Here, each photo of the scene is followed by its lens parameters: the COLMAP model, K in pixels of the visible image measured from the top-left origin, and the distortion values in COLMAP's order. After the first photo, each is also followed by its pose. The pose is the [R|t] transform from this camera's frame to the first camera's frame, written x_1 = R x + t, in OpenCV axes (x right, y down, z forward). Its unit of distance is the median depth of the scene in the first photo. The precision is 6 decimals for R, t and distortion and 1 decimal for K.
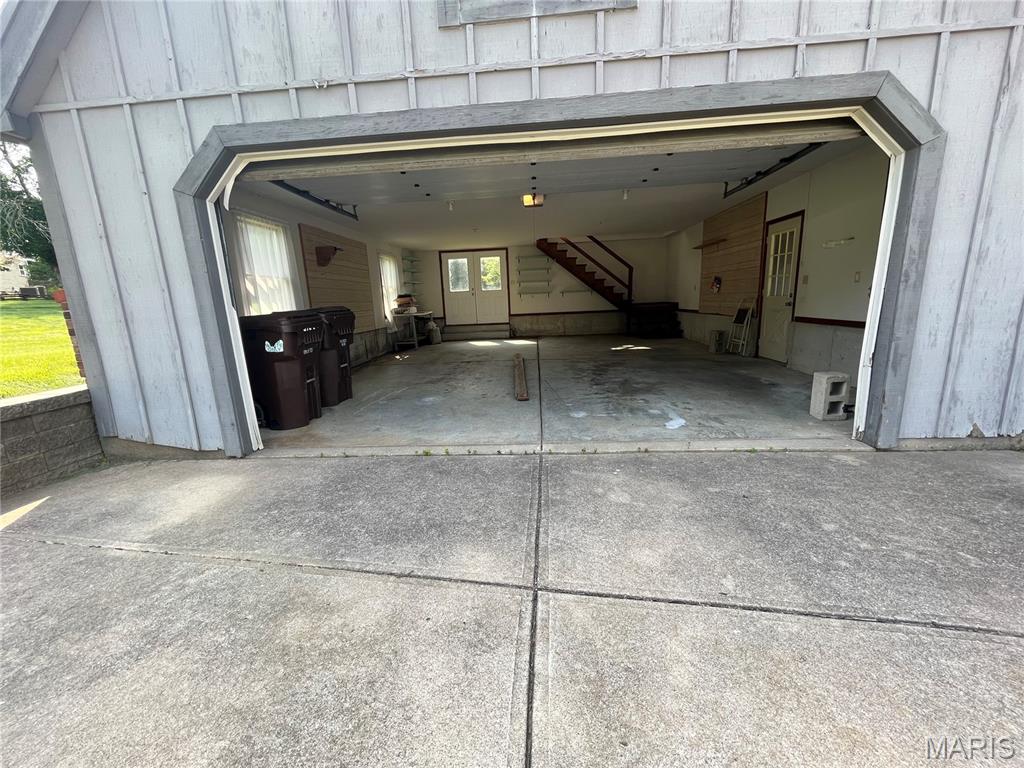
lens RADIAL K [[409.8, 0, 509.4], [0, 409.8, 384.6], [0, 0, 1]] dist [-0.001336, -0.000124]
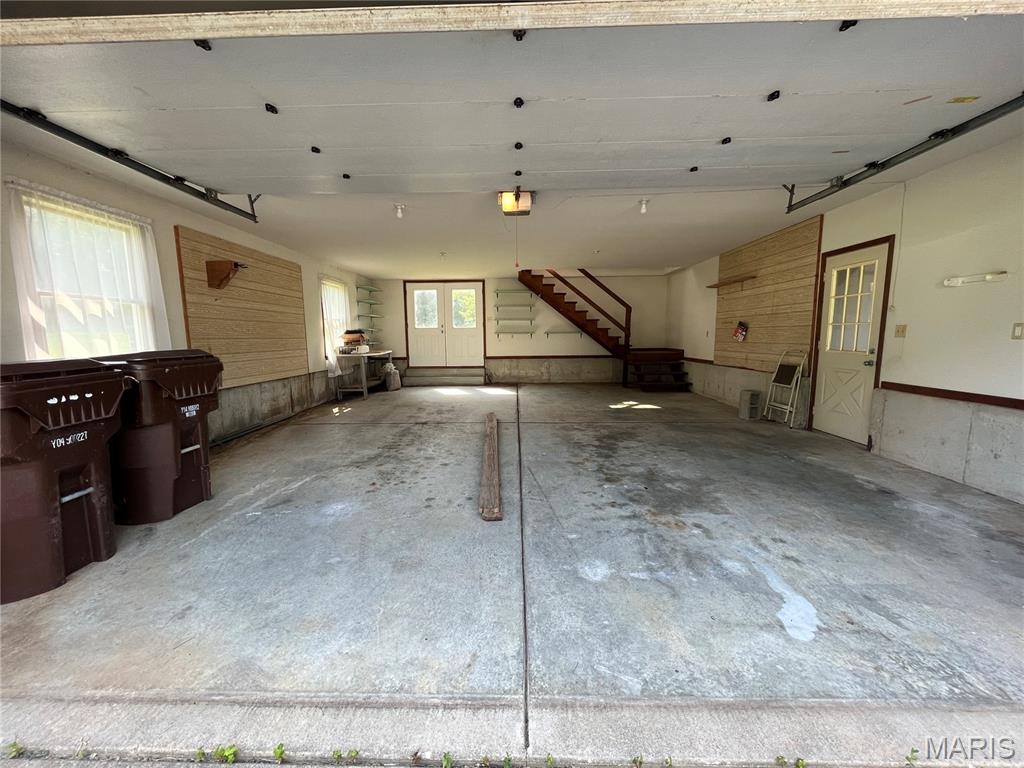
lens RADIAL K [[409.8, 0, 512.0], [0, 409.8, 386.1], [0, 0, 1]] dist [-0.001336, -0.000124]
pose [[0.998019, 0.025422, 0.057557, 0.016958], [-0.020526, 0.996245, -0.084107, -0.076396], [-0.059479, 0.082759, 0.994793, 0.298031]]
